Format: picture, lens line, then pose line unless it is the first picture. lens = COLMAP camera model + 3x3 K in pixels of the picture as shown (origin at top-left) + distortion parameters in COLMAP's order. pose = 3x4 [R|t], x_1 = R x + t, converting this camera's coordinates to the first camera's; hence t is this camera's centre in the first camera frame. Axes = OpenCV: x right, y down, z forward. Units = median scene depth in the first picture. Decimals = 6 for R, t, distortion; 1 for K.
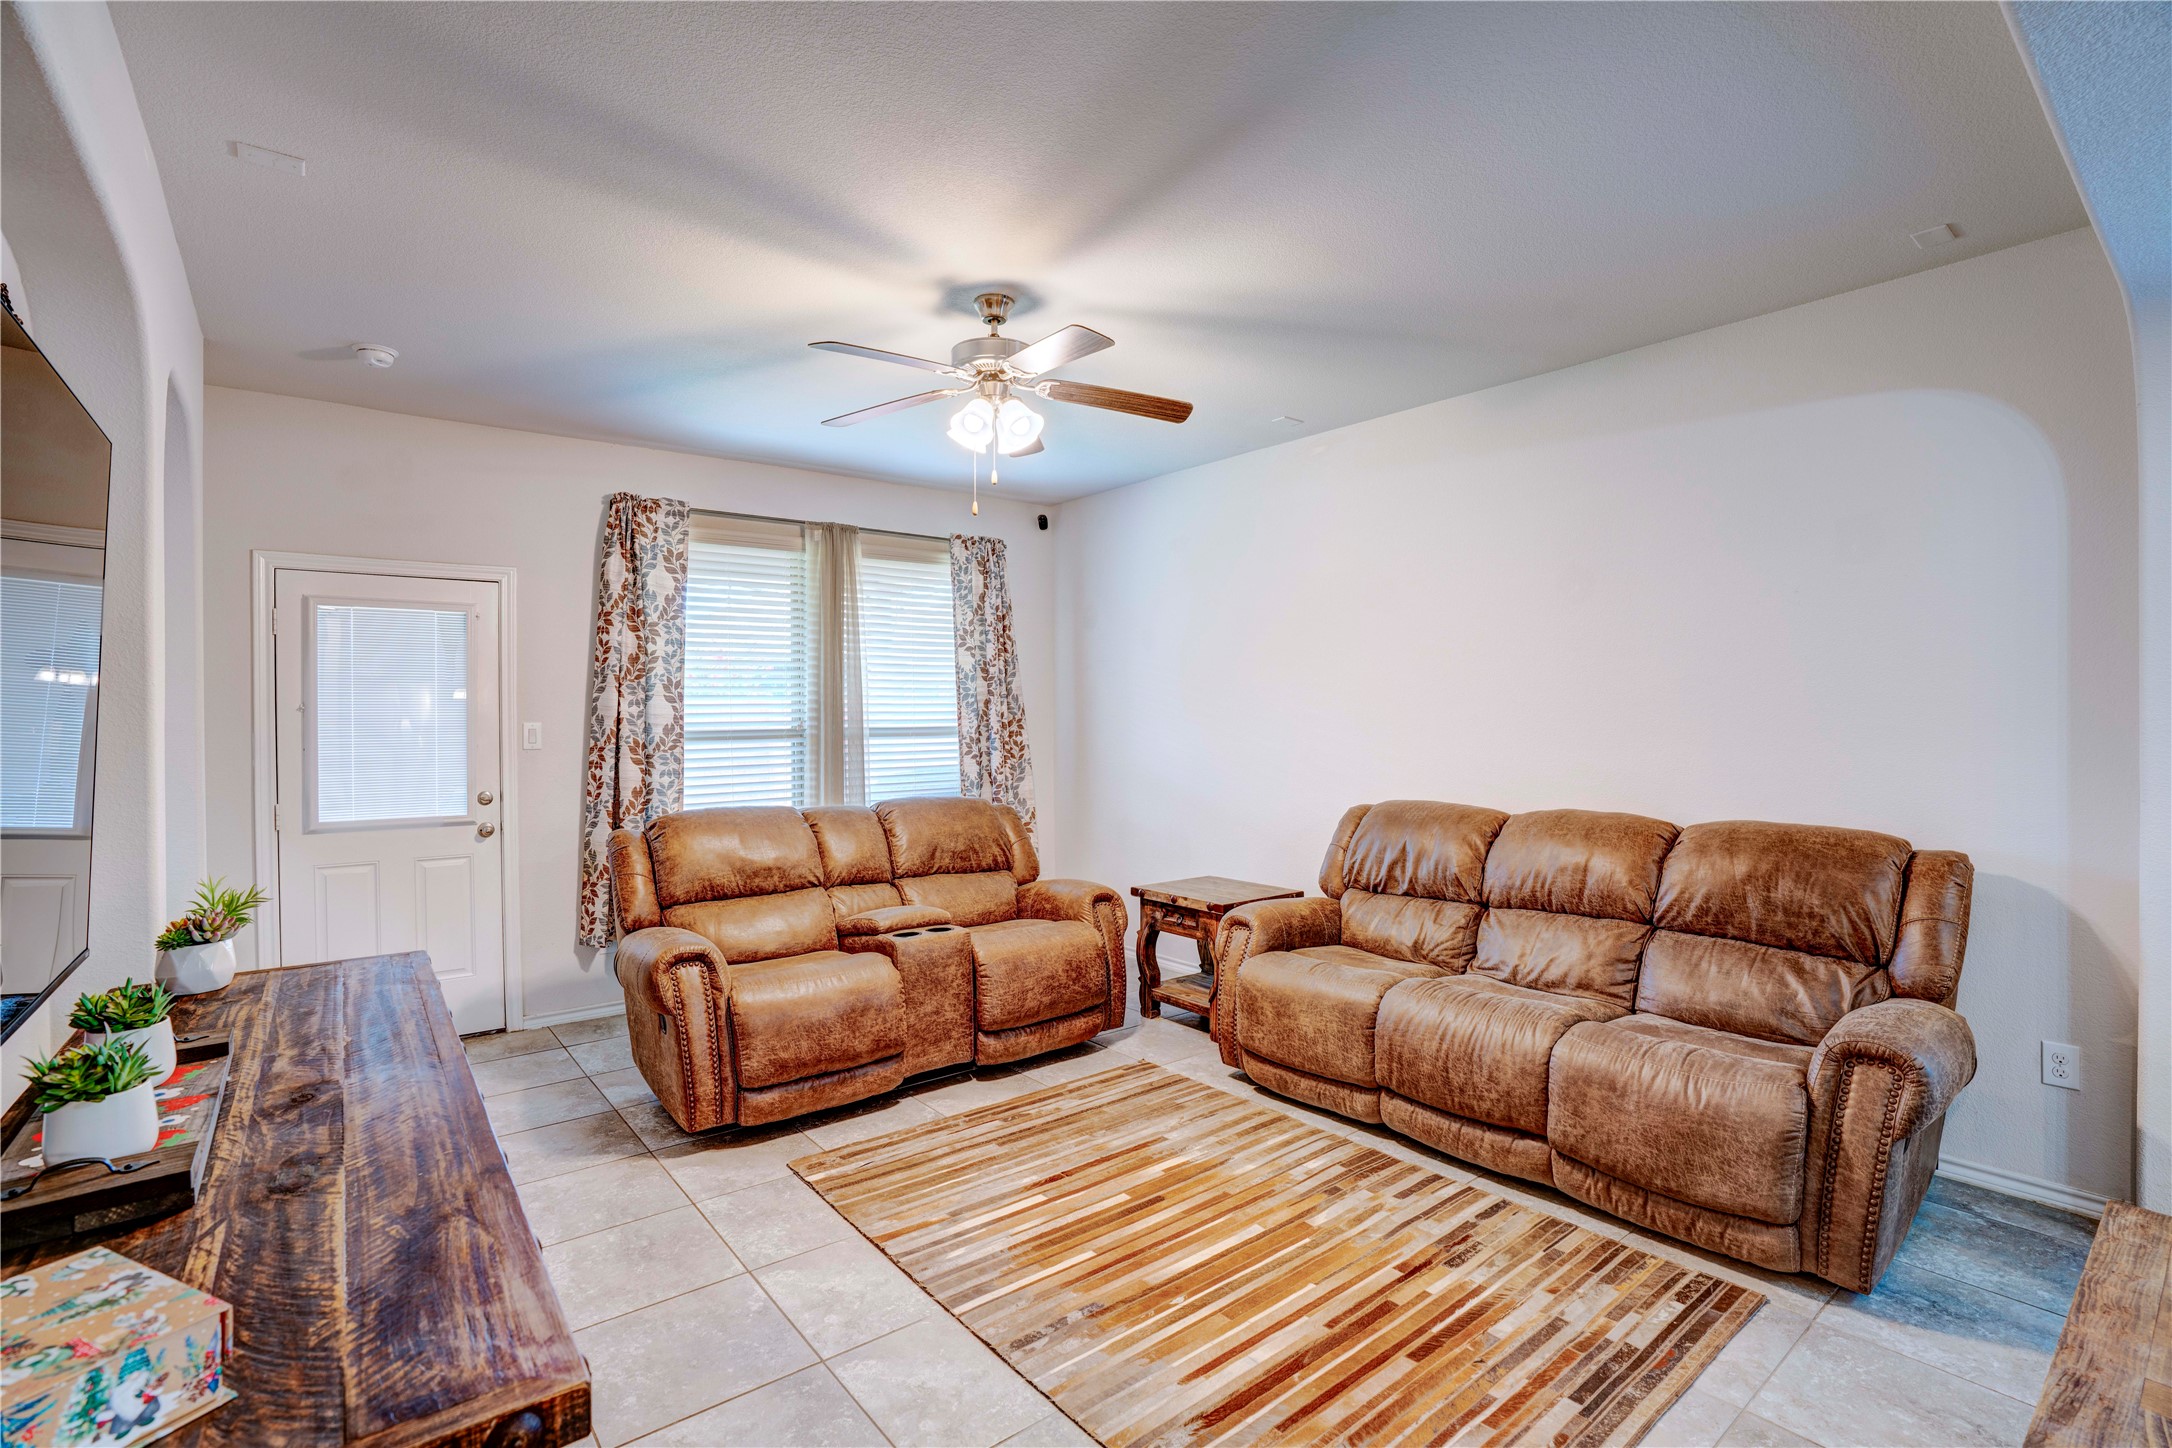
lens RADIAL K [[998.5, 0, 1076.7], [0, 998.5, 720.6], [0, 0, 1]] dist [-0.055349, 0.012262]
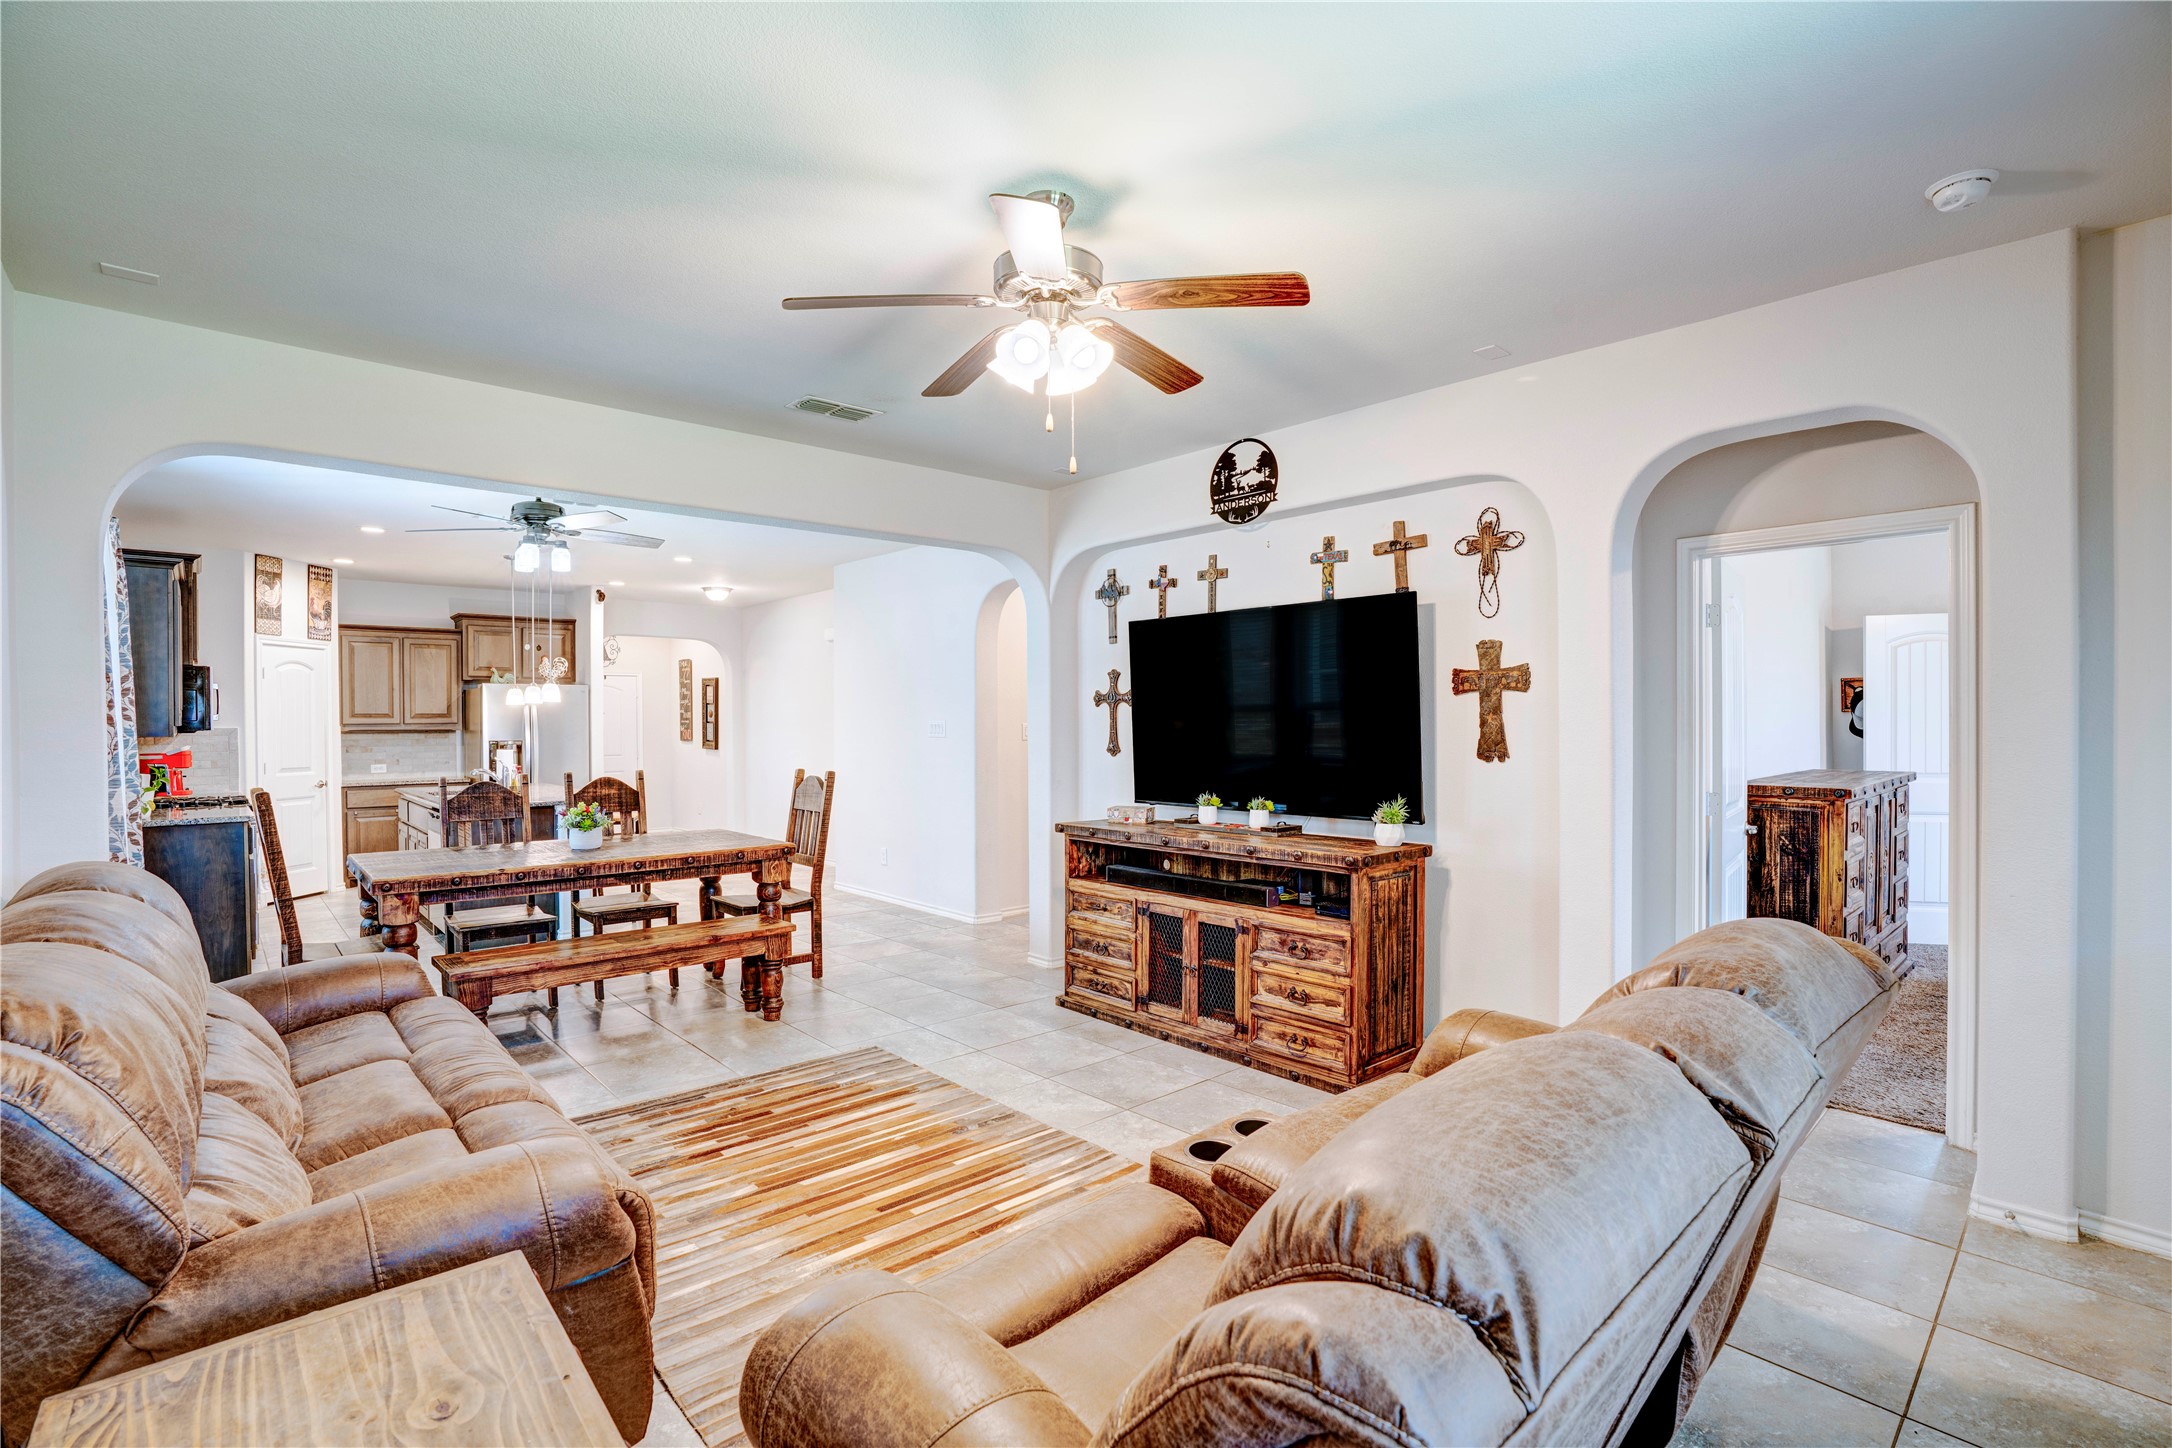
lens RADIAL K [[998.5, 0, 1088.4], [0, 998.5, 733.1], [0, 0, 1]] dist [-0.055349, 0.012262]
pose [[-0.996900, 0.014545, -0.077318, -0.034675], [0.012859, 0.999669, 0.022266, -0.010415], [0.077616, 0.021203, -0.996758, 1.241949]]
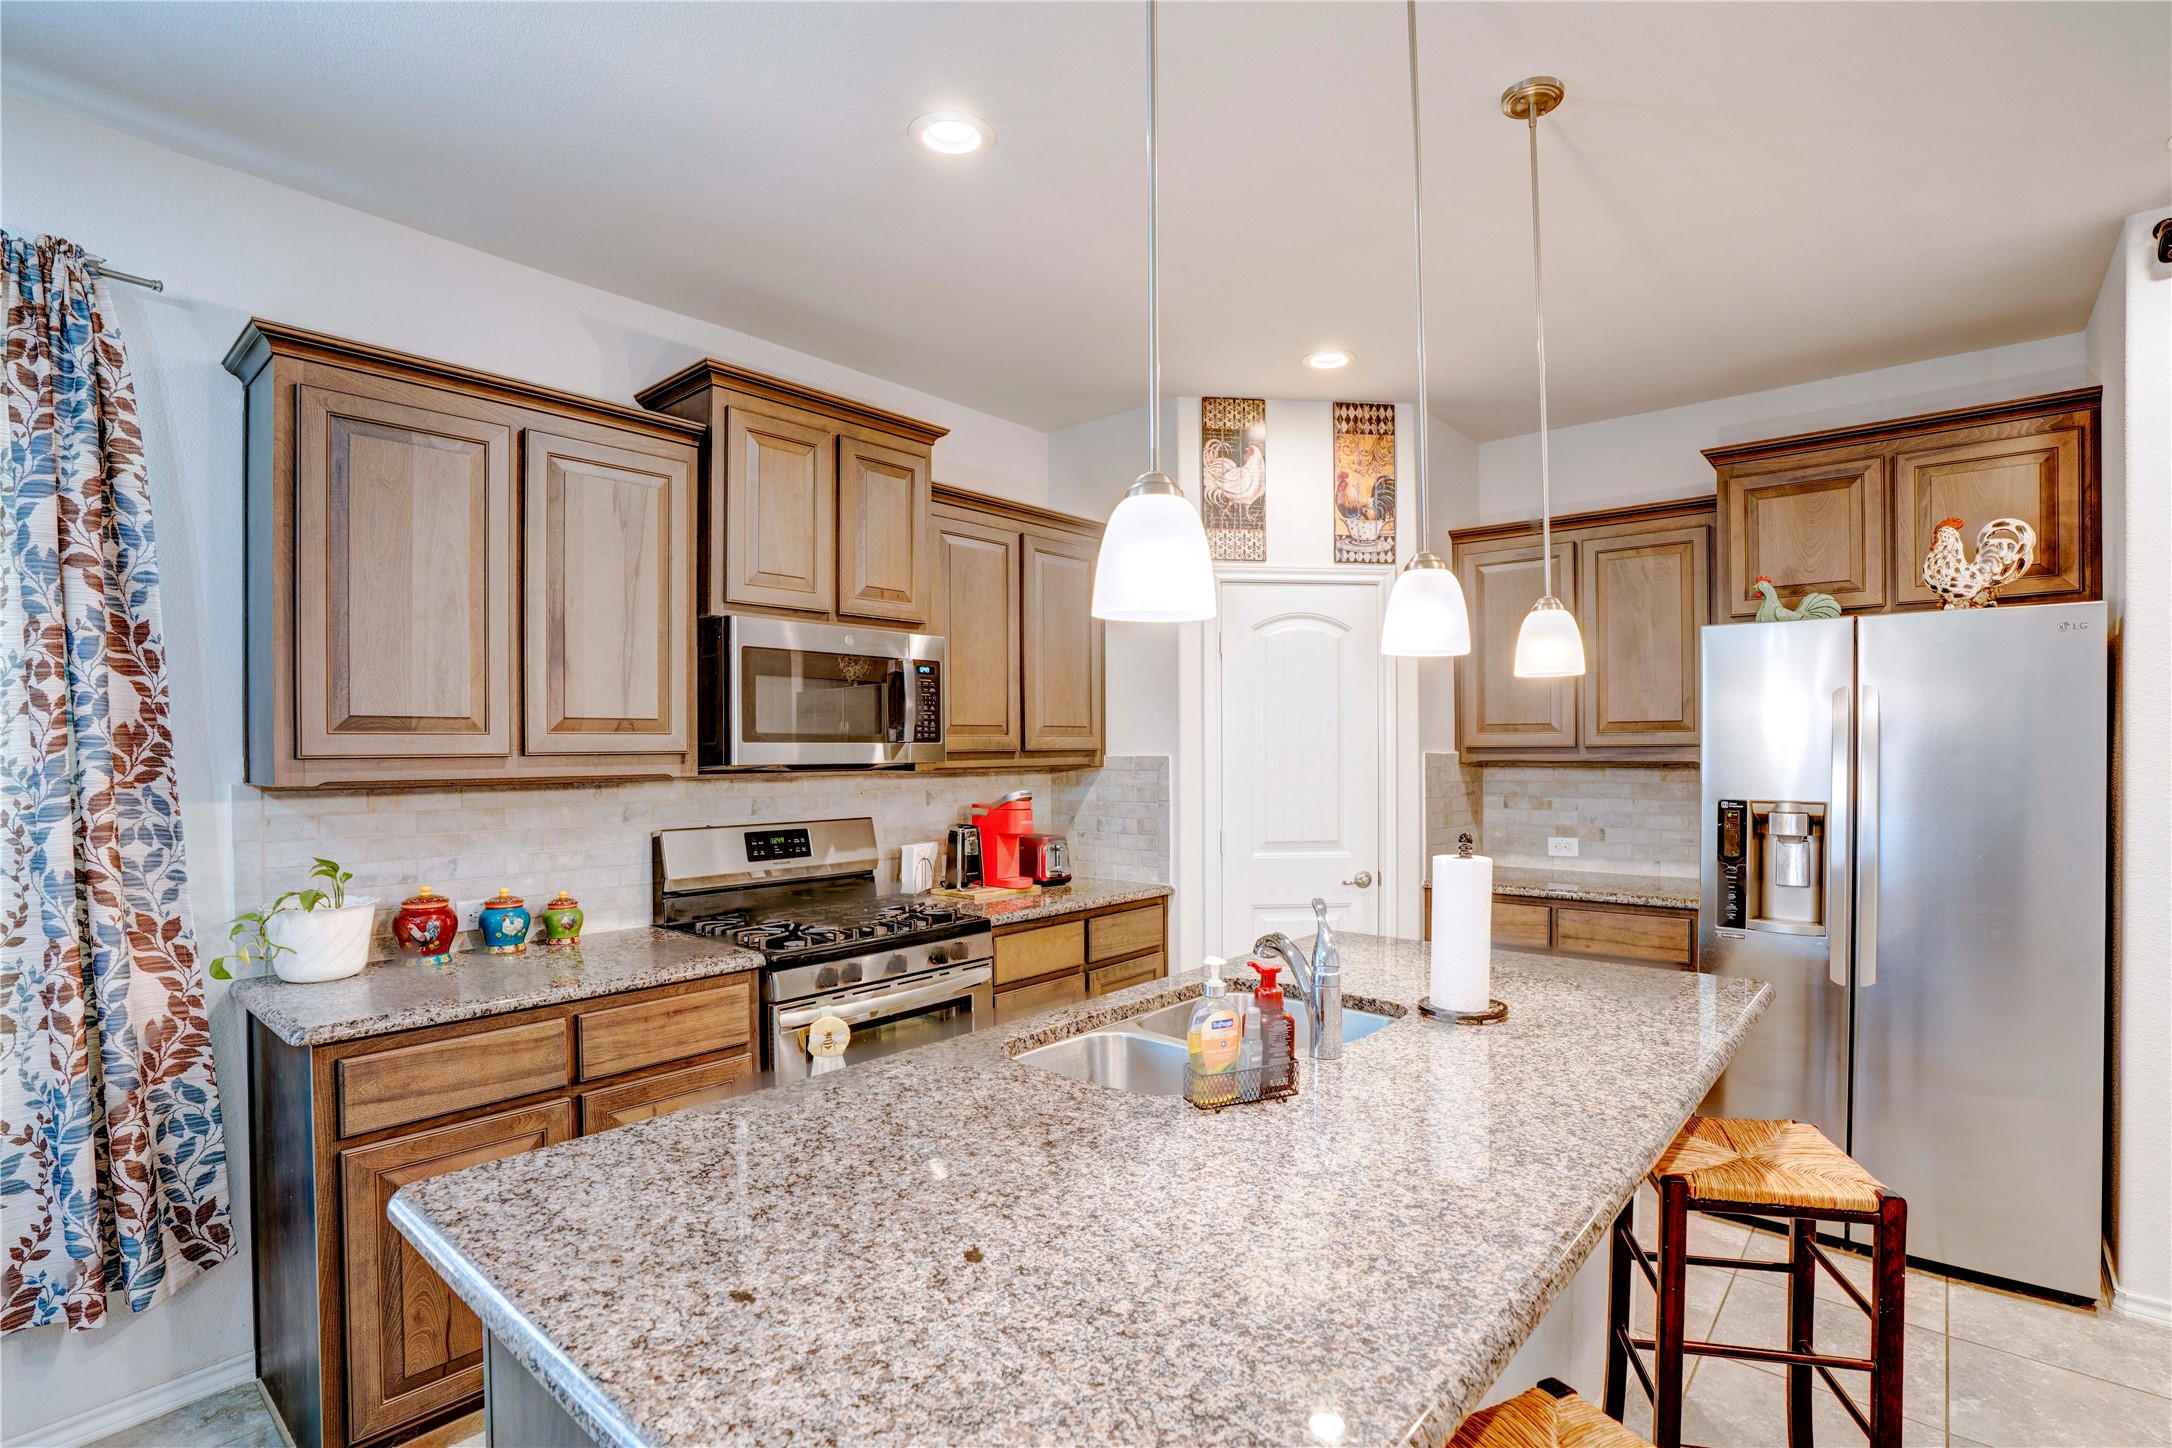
lens RADIAL K [[1024.5, 0, 1112.8], [0, 1024.5, 769.4], [0, 0, 1]] dist [-0.045299, 0.000625]
pose [[-0.208785, -0.008948, 0.977921, 0.432146], [0.016981, 0.999774, 0.012773, -0.001799], [-0.977814, 0.019272, -0.208586, -0.242496]]
